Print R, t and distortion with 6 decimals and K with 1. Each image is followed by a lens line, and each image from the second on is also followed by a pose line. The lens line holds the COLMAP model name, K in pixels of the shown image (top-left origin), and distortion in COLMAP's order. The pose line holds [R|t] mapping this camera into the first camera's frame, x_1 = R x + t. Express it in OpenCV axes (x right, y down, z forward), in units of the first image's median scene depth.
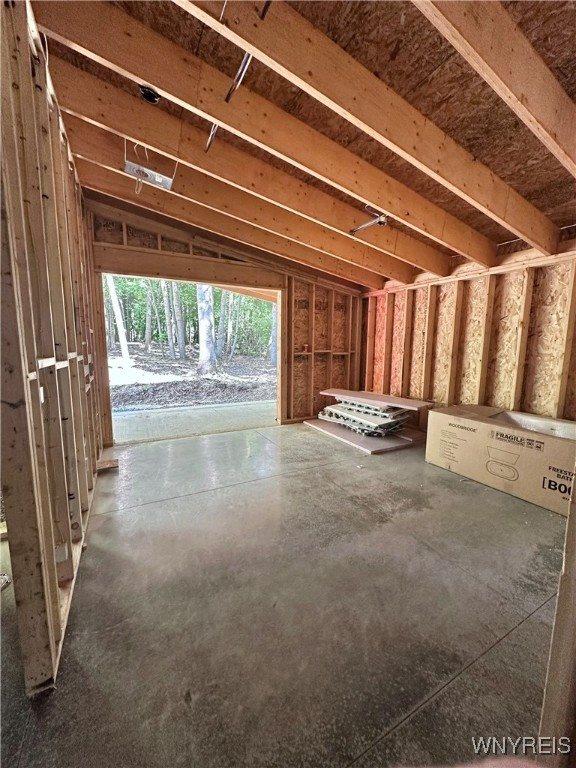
lens RADIAL K [[309.0, 0, 287.7], [0, 309.0, 384.1], [0, 0, 1]] dist [0.000356, 0.000006]
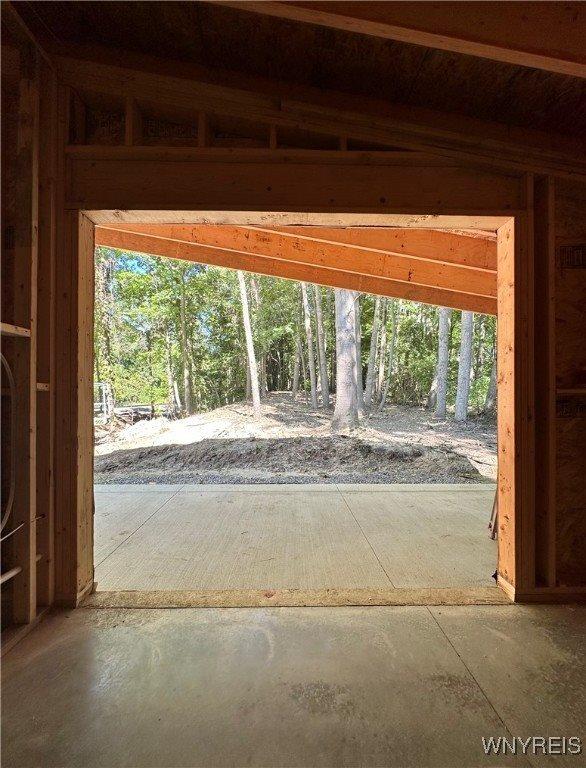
lens RADIAL K [[321.9, 0, 290.7], [0, 321.9, 389.1], [0, 0, 1]] dist [0.001463, 0.000067]
pose [[0.896011, -0.010455, -0.443909, -0.042310], [-0.052489, 0.990219, -0.129269, -0.020192], [0.440919, 0.139126, 0.886698, 0.274265]]
